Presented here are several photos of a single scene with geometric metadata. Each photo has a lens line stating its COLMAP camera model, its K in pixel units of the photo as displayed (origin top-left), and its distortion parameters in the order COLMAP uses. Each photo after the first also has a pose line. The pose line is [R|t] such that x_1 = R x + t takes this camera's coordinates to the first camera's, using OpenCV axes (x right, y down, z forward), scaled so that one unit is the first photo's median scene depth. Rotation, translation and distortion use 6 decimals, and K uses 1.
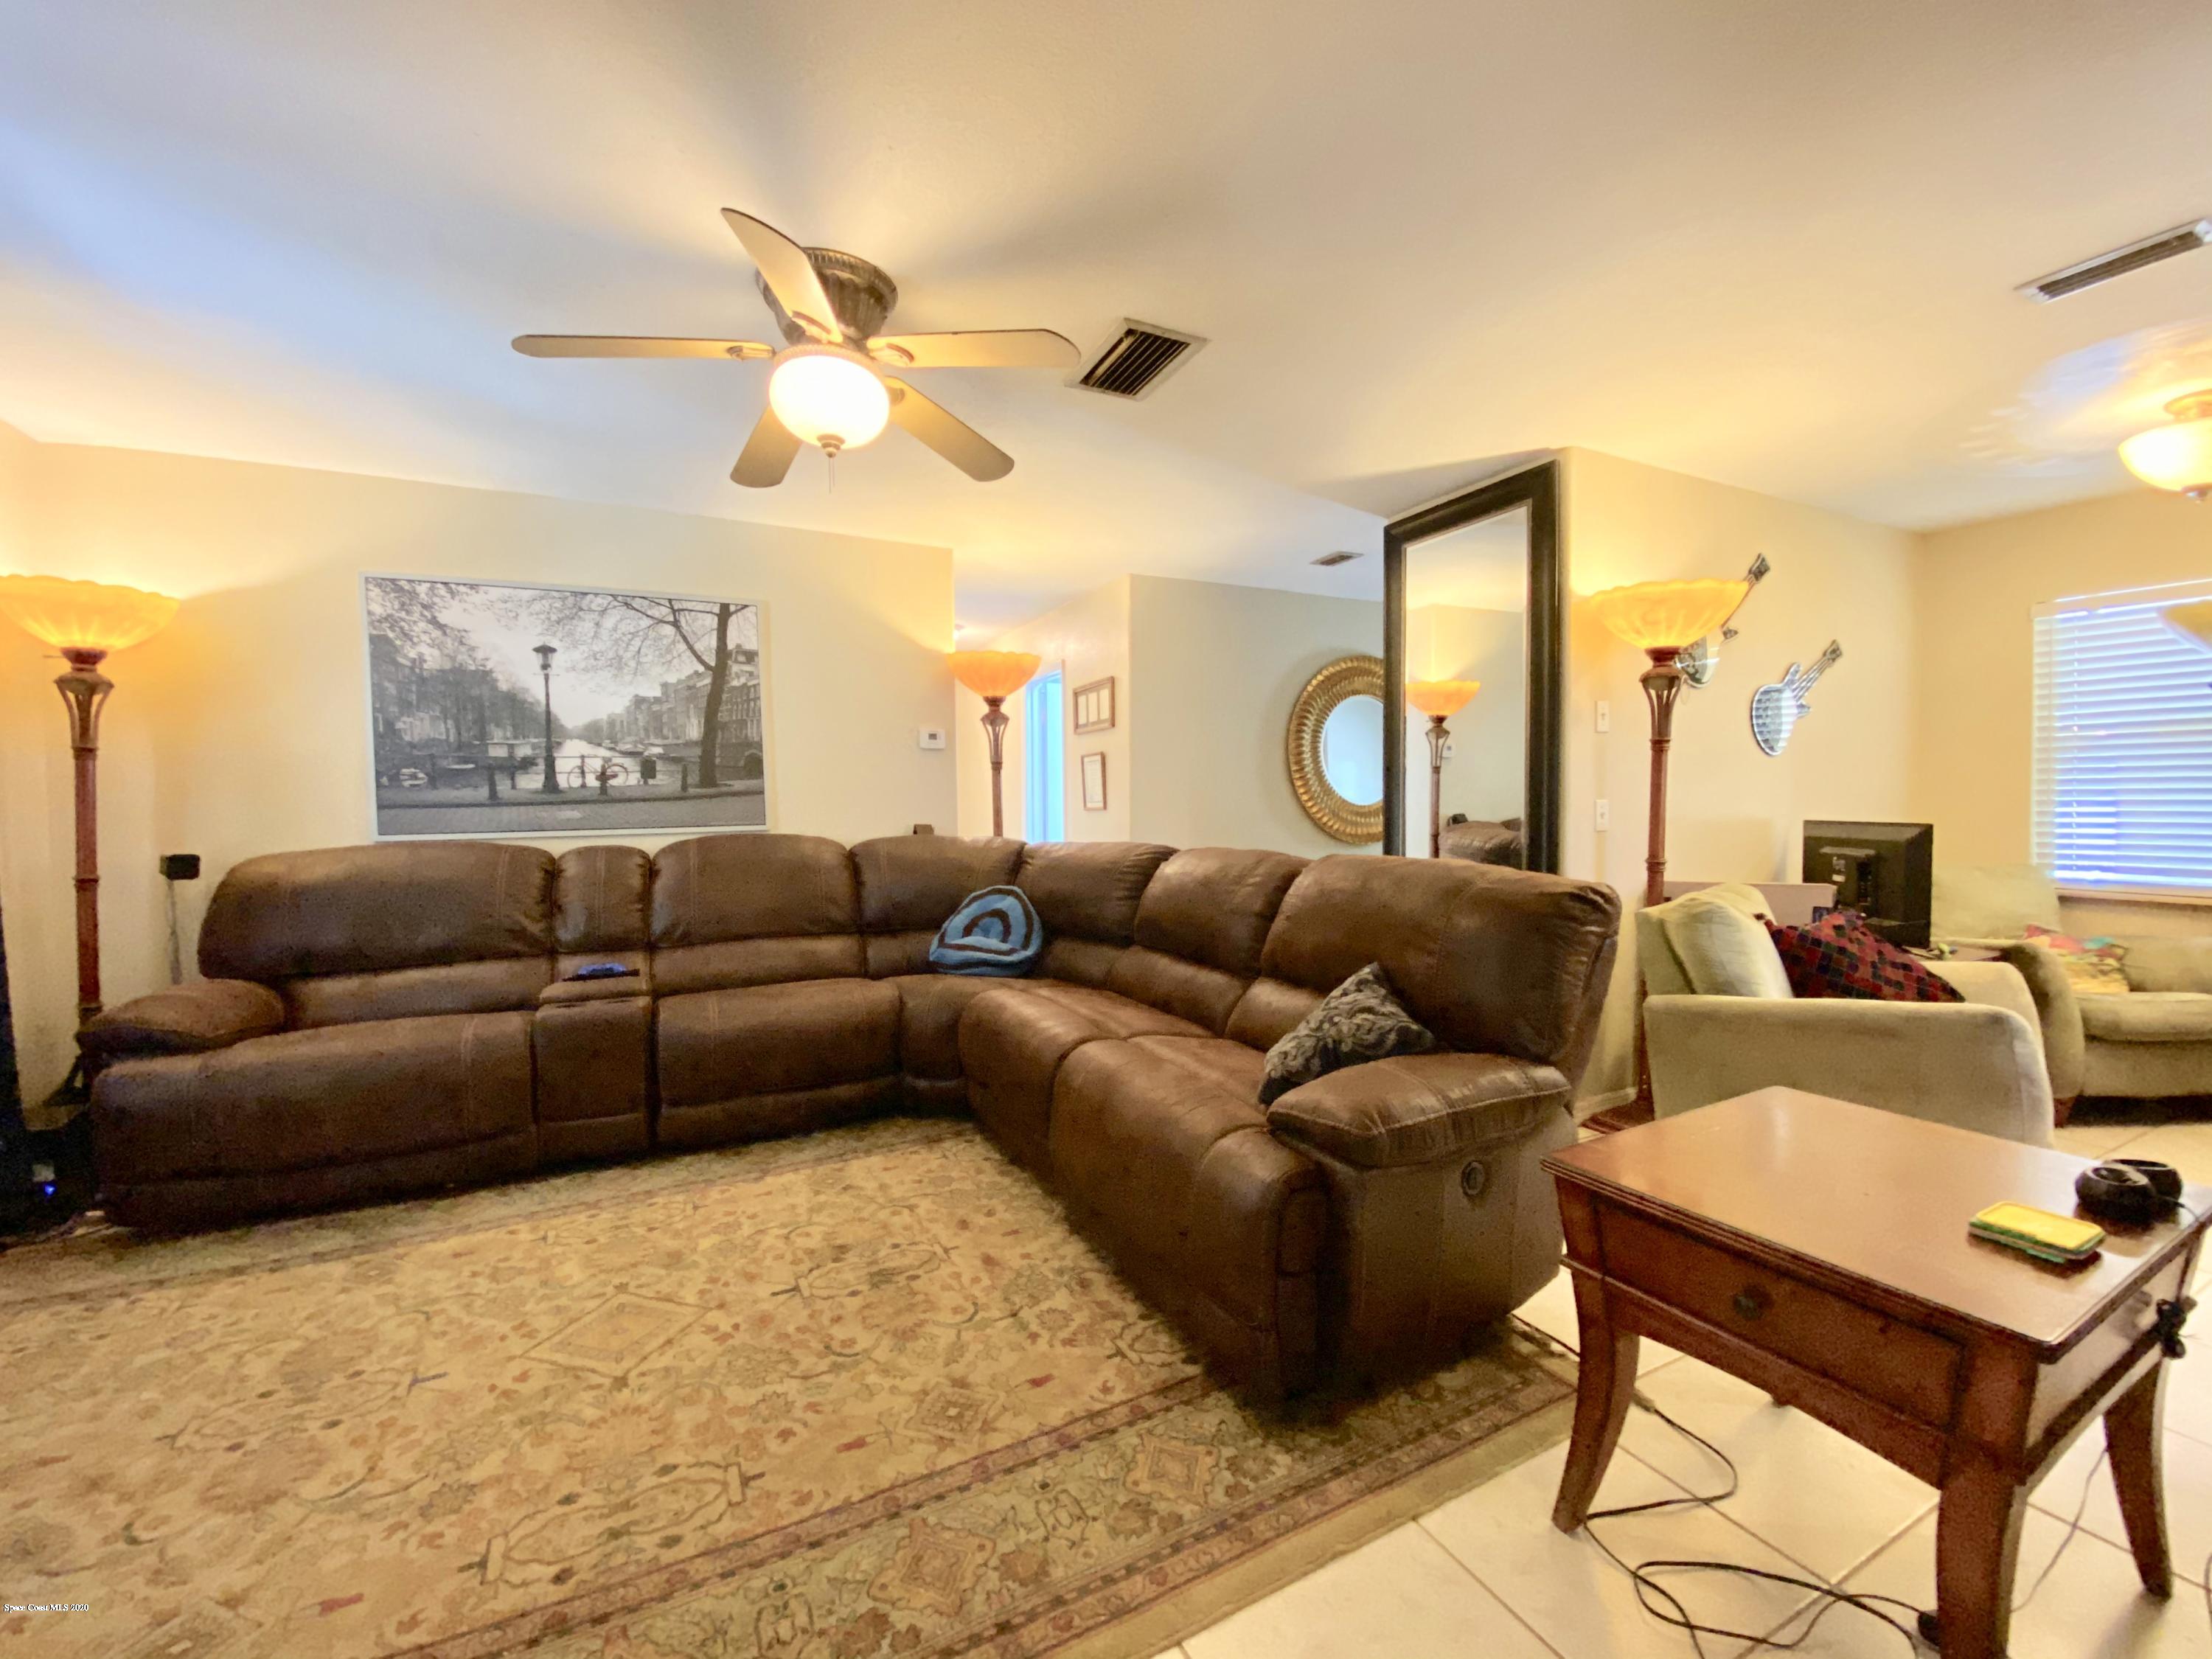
lens RADIAL K [[895.8, 0, 1115.3], [0, 895.8, 838.0], [0, 0, 1]] dist [0.018854, -0.021889]
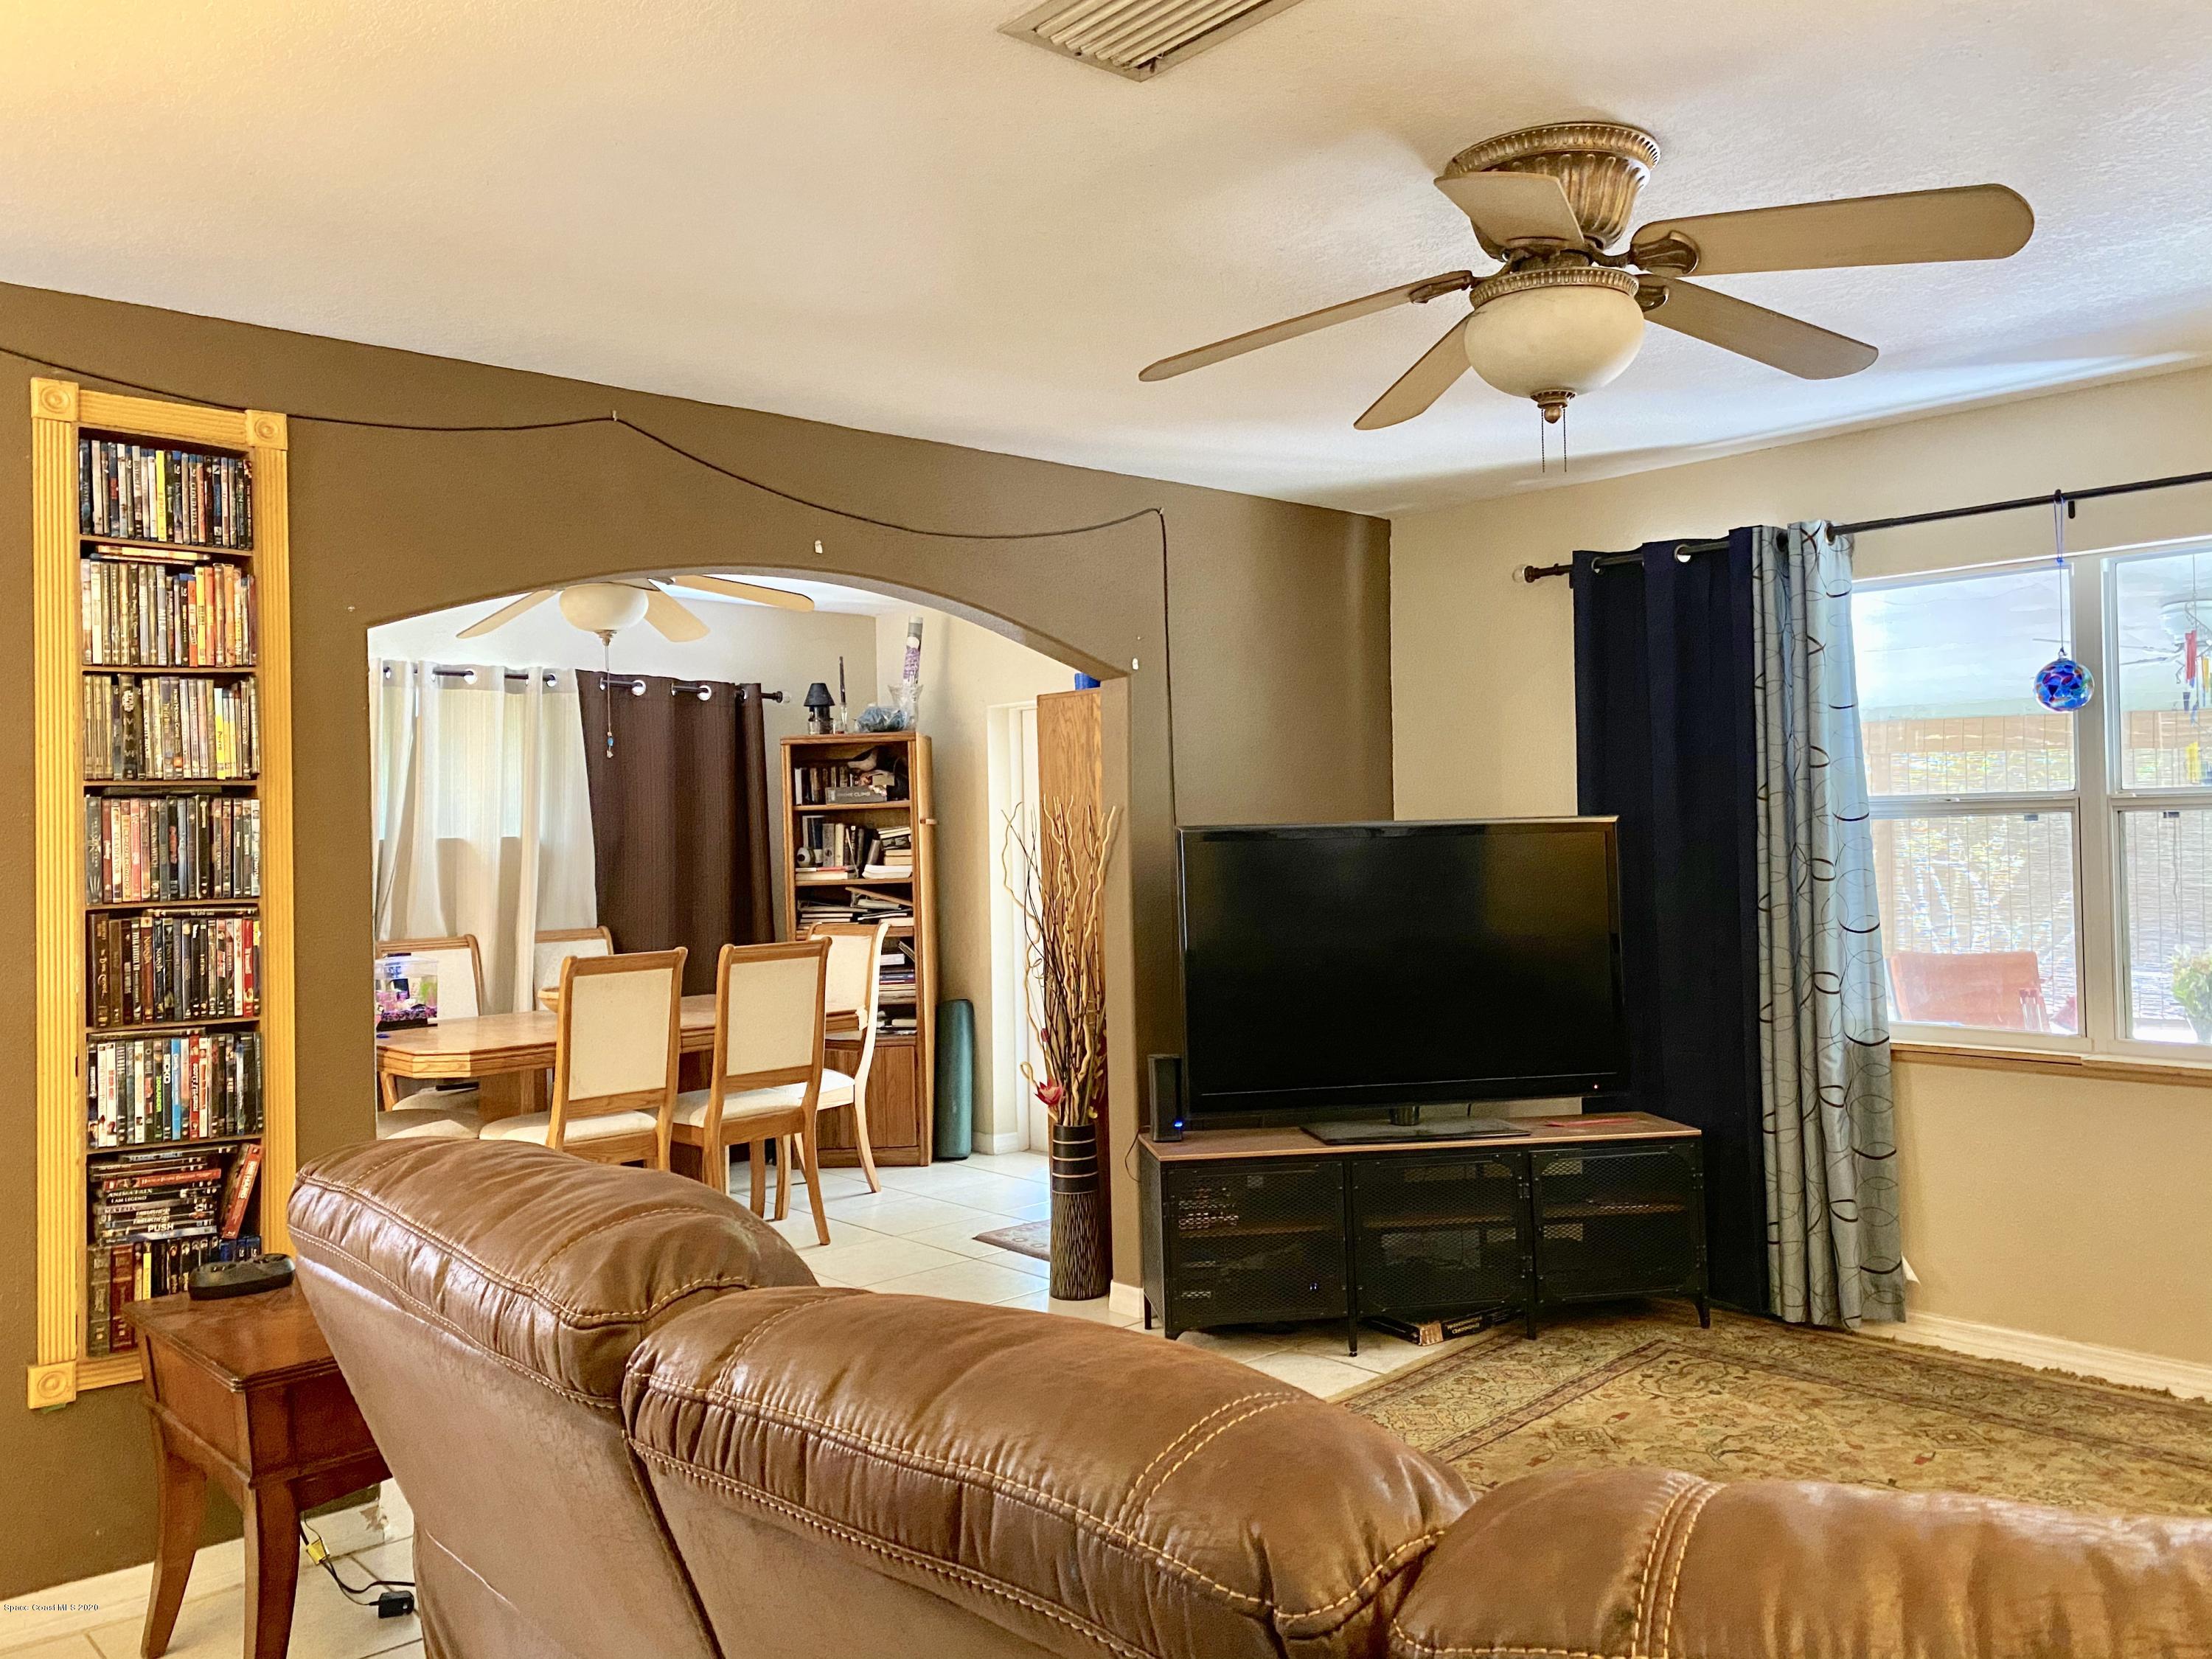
lens RADIAL K [[1679.8, 0, 1113.2], [0, 1679.8, 822.5], [0, 0, 1]] dist [0.009453, -0.005648]
pose [[-0.960009, 0.027502, -0.278616, 0.204575], [0.019226, 0.999290, 0.032397, -0.111785], [0.279310, 0.025745, -0.959856, 1.285623]]
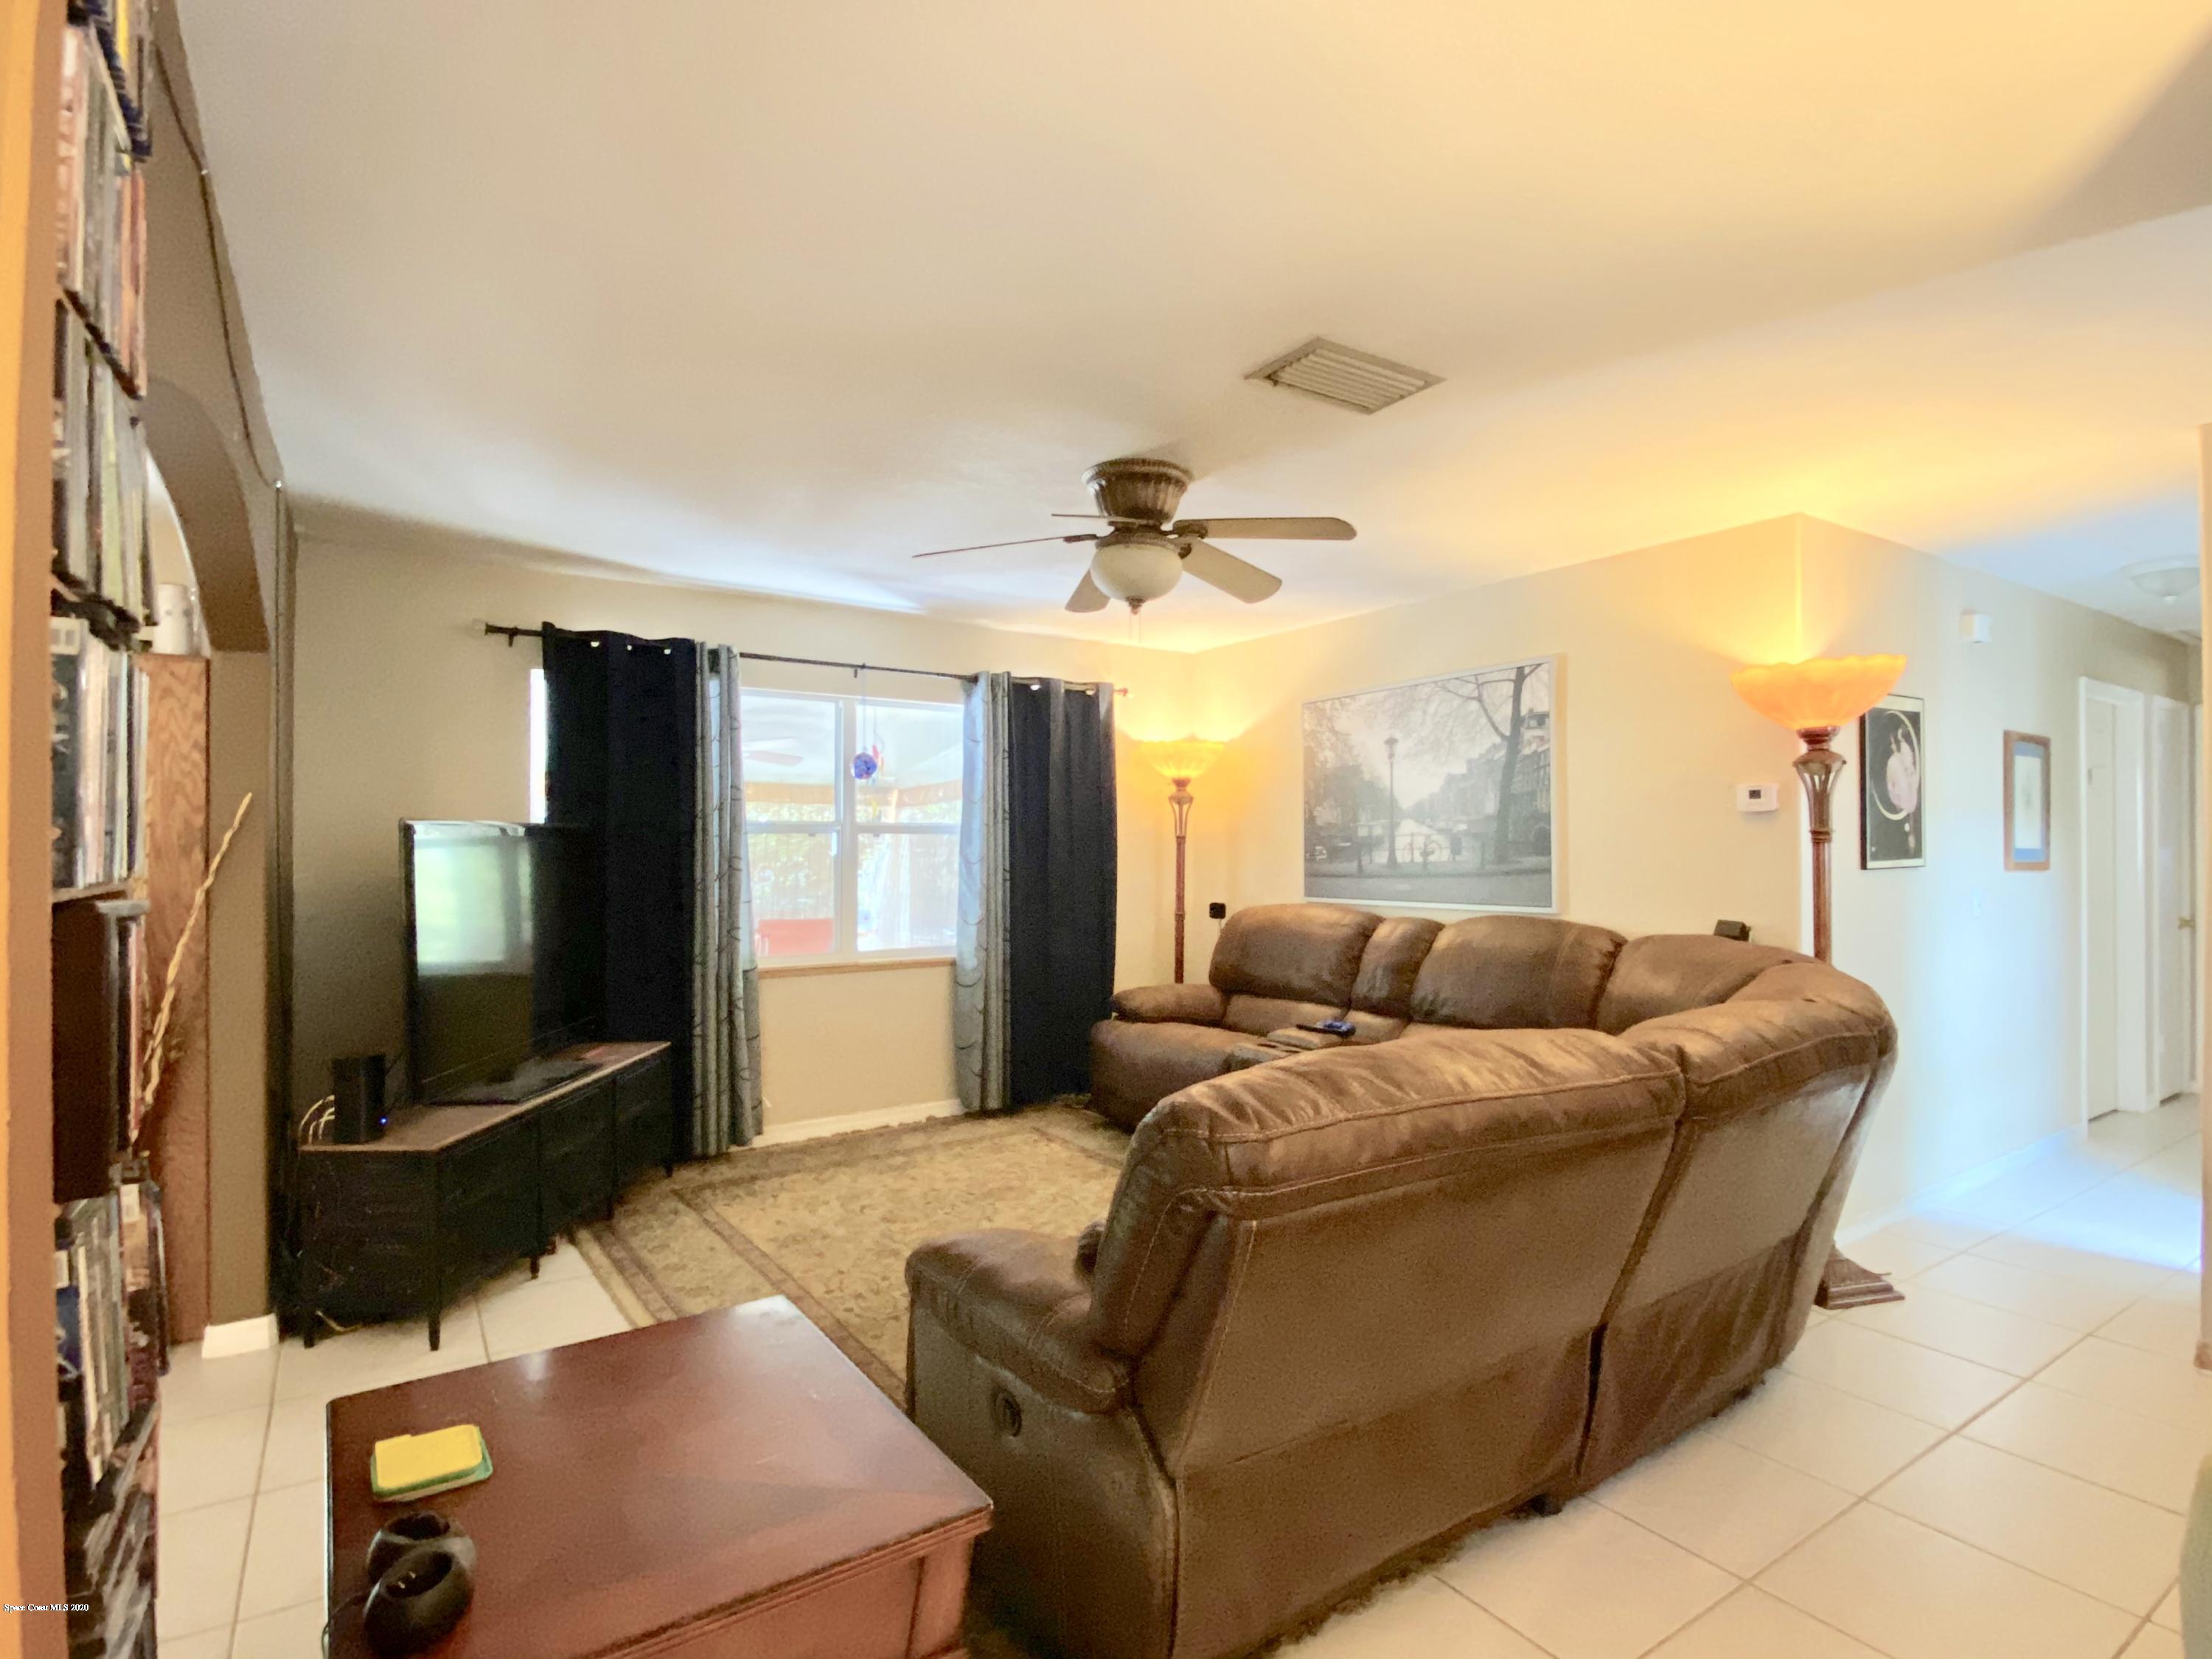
lens RADIAL K [[1076.8, 0, 1099.0], [0, 1076.8, 844.2], [0, 0, 1]] dist [0.044948, -0.047396]
pose [[0.118354, 0.006864, -0.992948, 0.696810], [-0.039989, 0.999198, 0.002141, -0.069440], [0.992166, 0.039454, 0.118533, 0.489397]]
